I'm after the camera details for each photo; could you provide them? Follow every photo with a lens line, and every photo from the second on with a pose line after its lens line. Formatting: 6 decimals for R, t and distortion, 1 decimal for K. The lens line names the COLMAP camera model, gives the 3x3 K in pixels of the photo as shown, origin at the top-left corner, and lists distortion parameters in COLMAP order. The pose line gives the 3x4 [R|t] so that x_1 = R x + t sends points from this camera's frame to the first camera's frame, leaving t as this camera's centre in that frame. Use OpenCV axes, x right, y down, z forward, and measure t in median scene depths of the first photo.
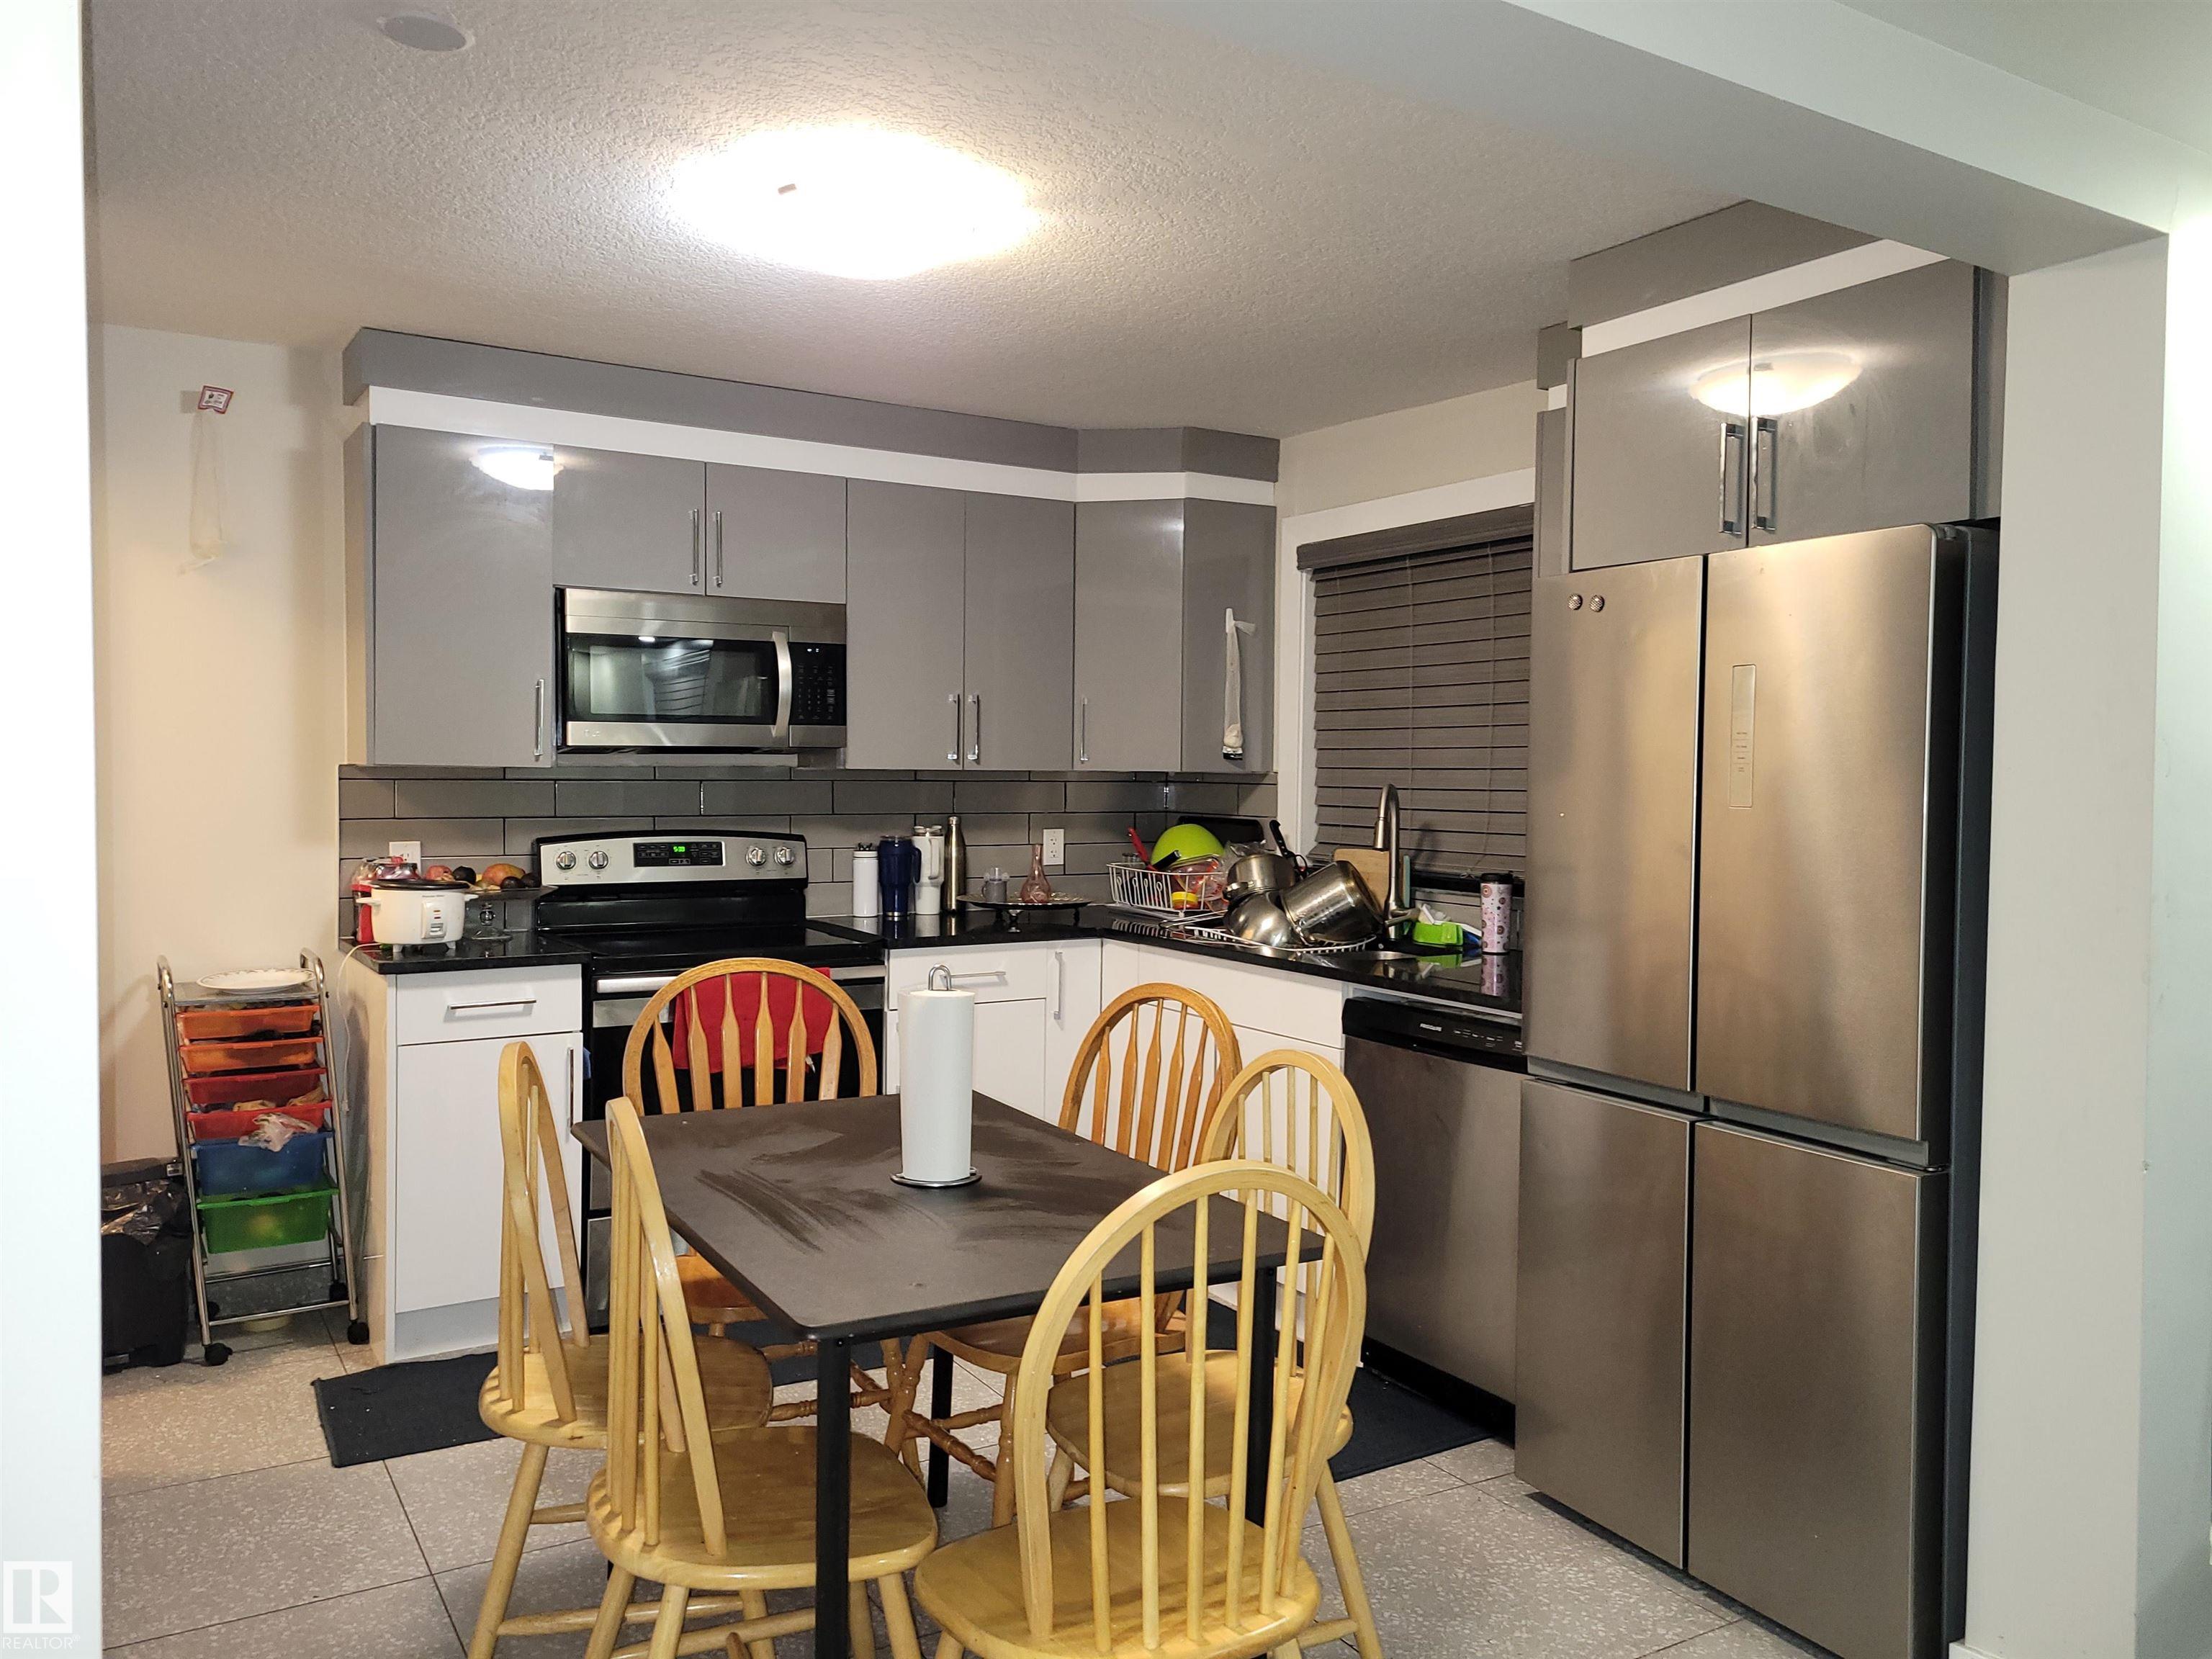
lens RADIAL K [[1653.3, 0, 1113.7], [0, 1653.3, 821.9], [0, 0, 1]] dist [0.058157, -0.045851]
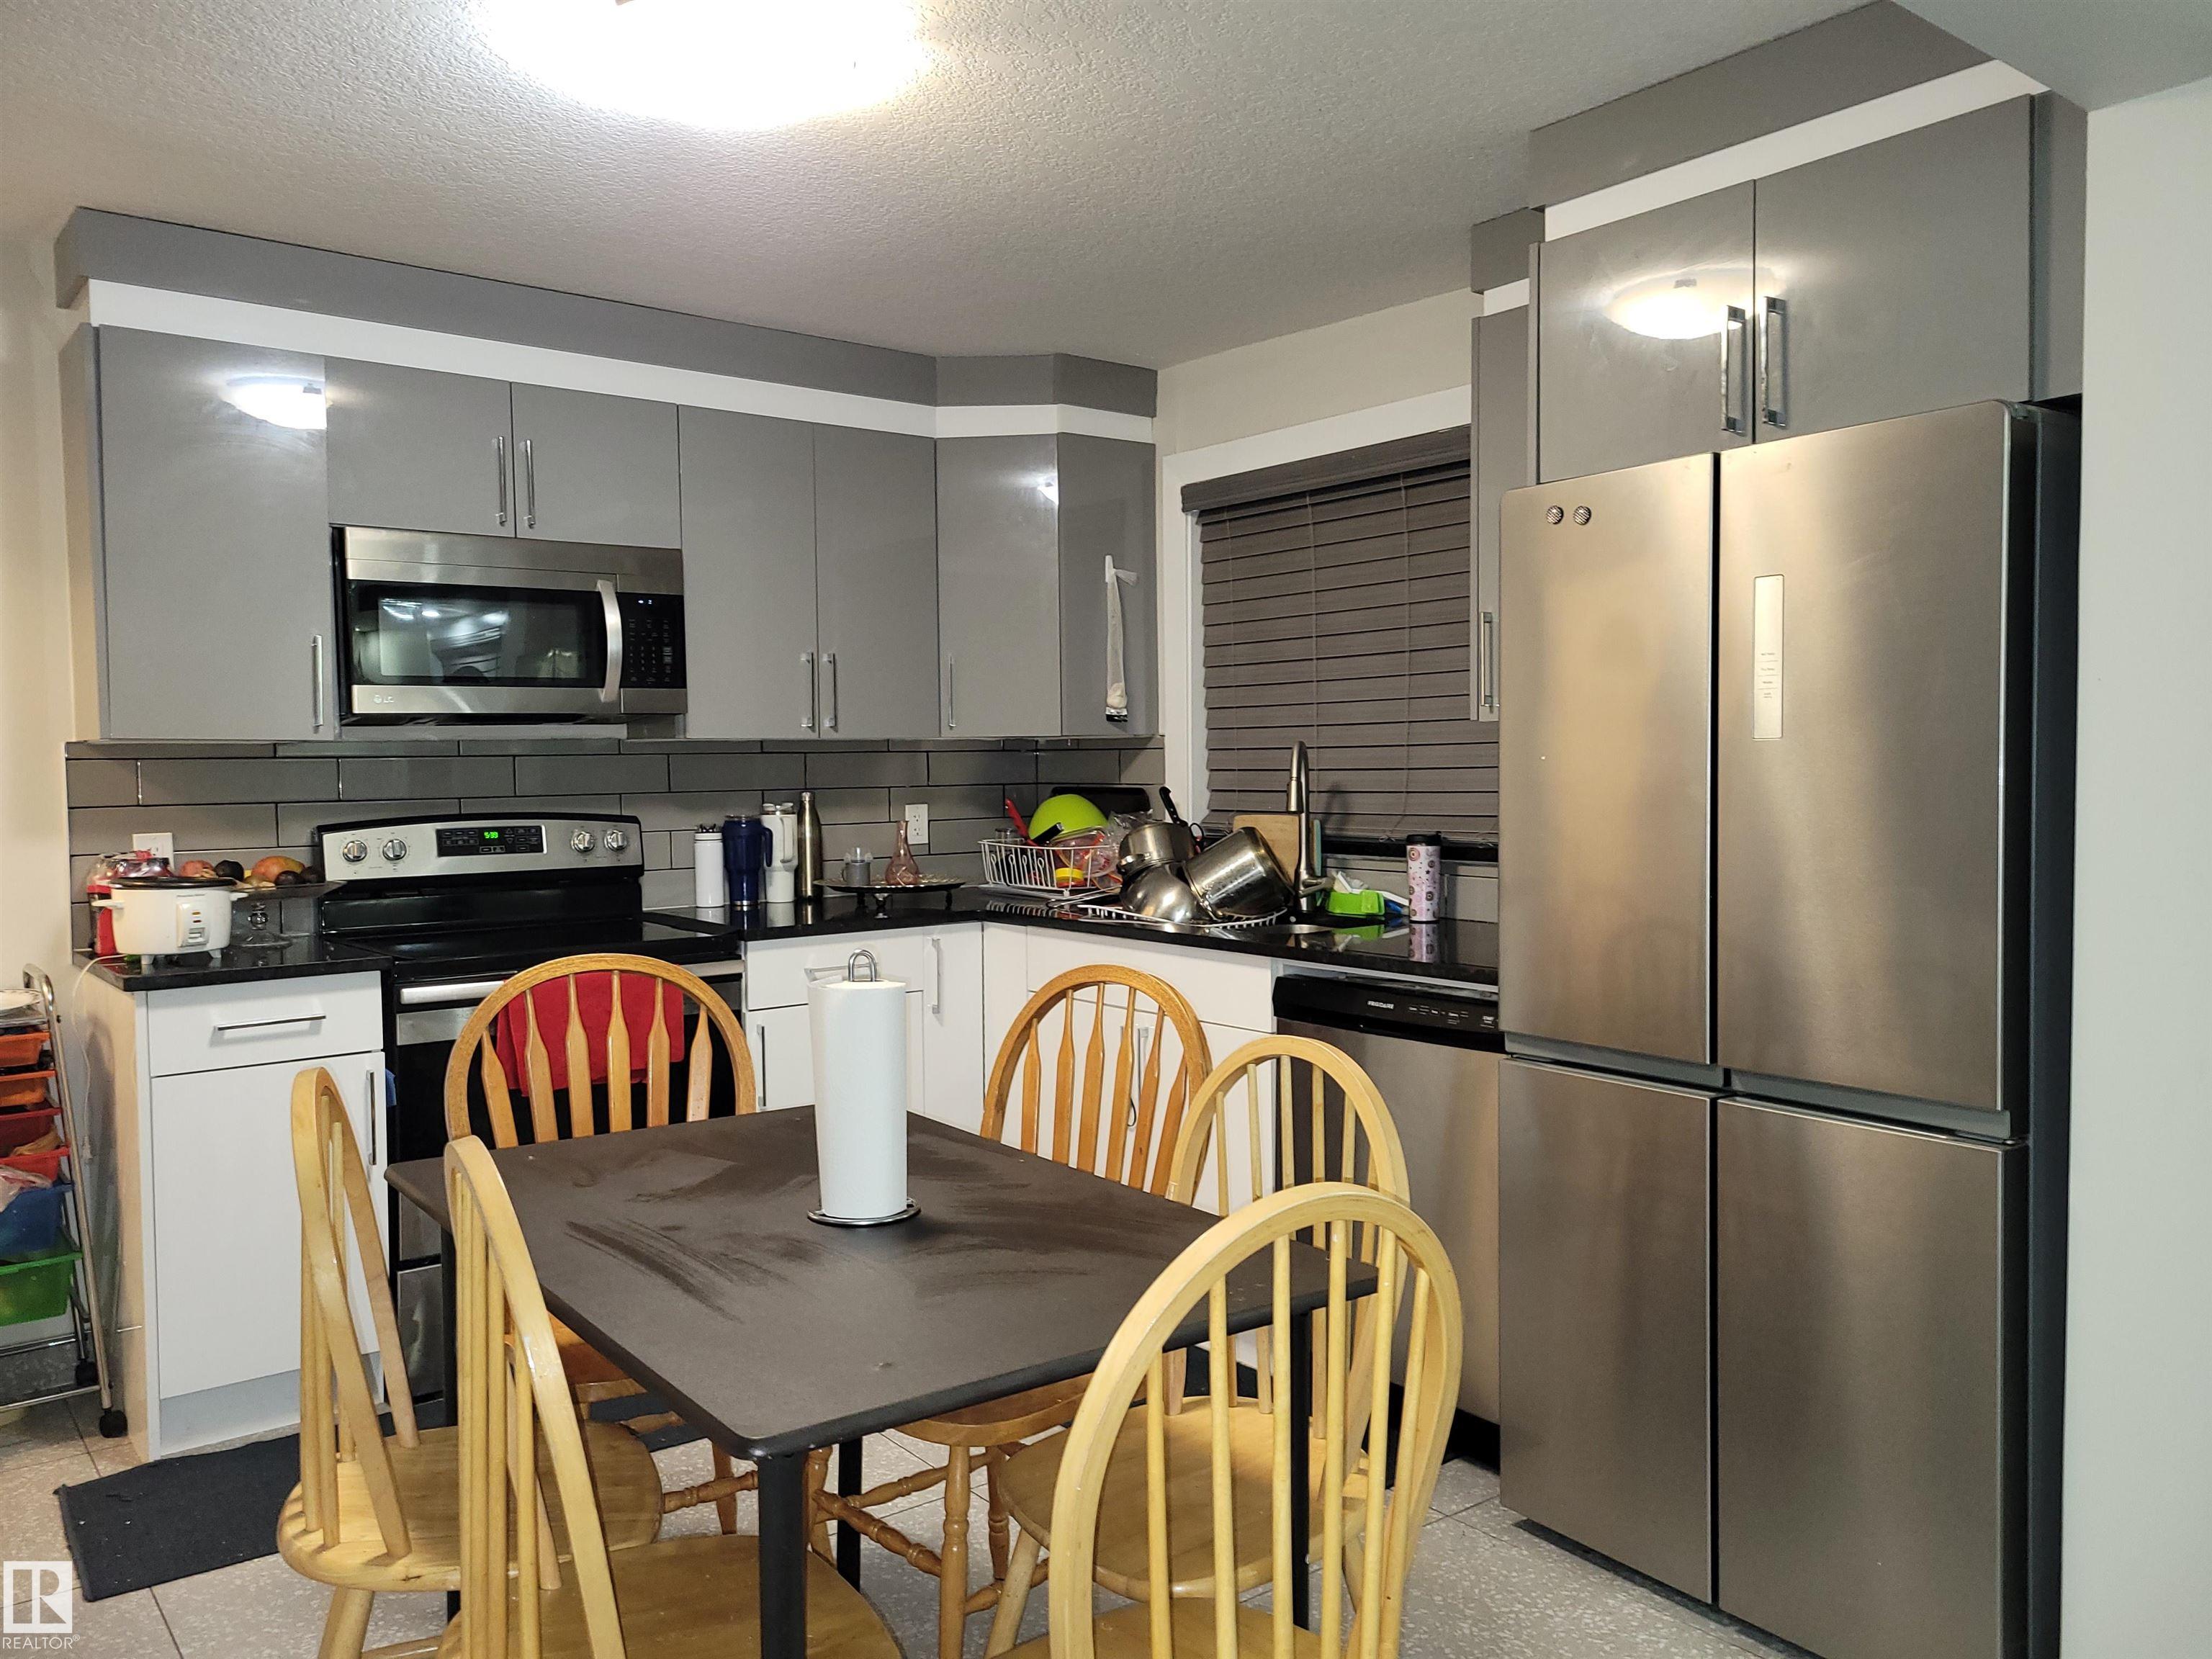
lens RADIAL K [[1653.3, 0, 1106.7], [0, 1653.3, 828.4], [0, 0, 1]] dist [0.058157, -0.045851]
pose [[0.993006, -0.027320, 0.114863, -0.048967], [0.026241, 0.999596, 0.010900, 0.013532], [-0.115115, -0.007809, 0.993322, 0.116148]]
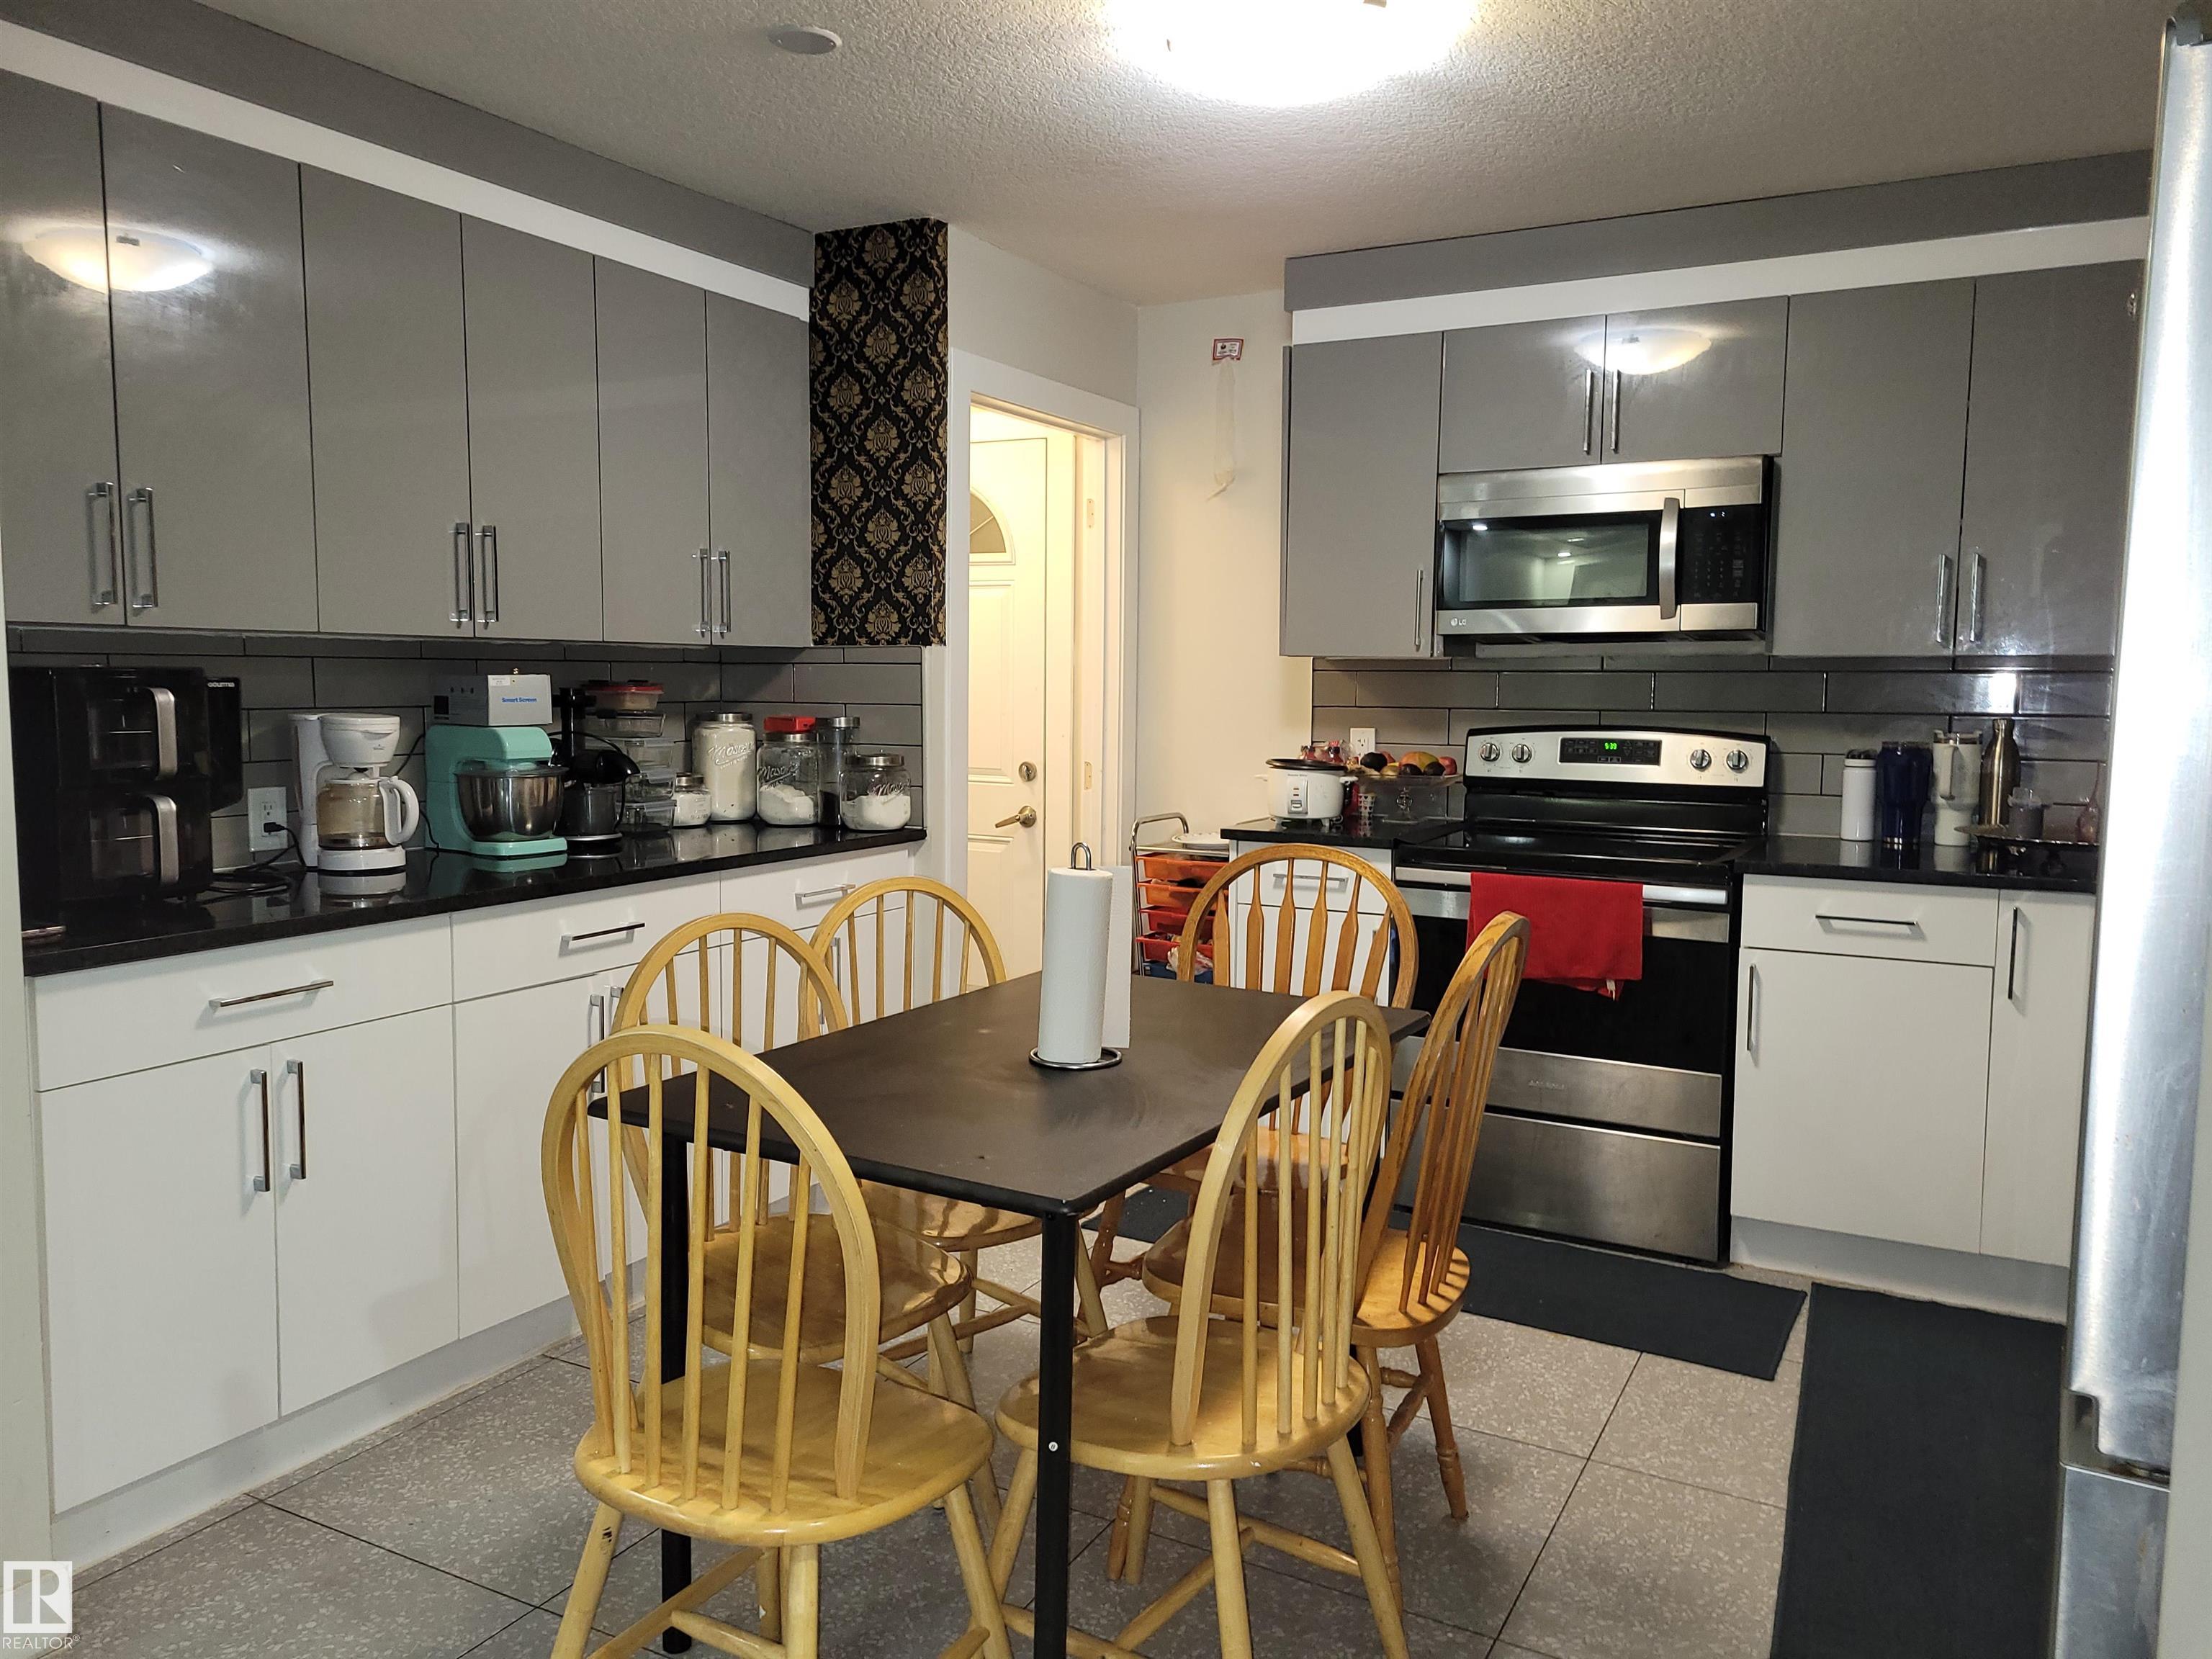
lens RADIAL K [[1653.3, 0, 1098.7], [0, 1653.3, 834.3], [0, 0, 1]] dist [0.058157, -0.045851]
pose [[0.500491, 0.078978, -0.862132, 0.452811], [-0.032109, 0.996838, 0.072678, 0.008227], [0.865146, -0.008693, 0.501444, 0.328191]]
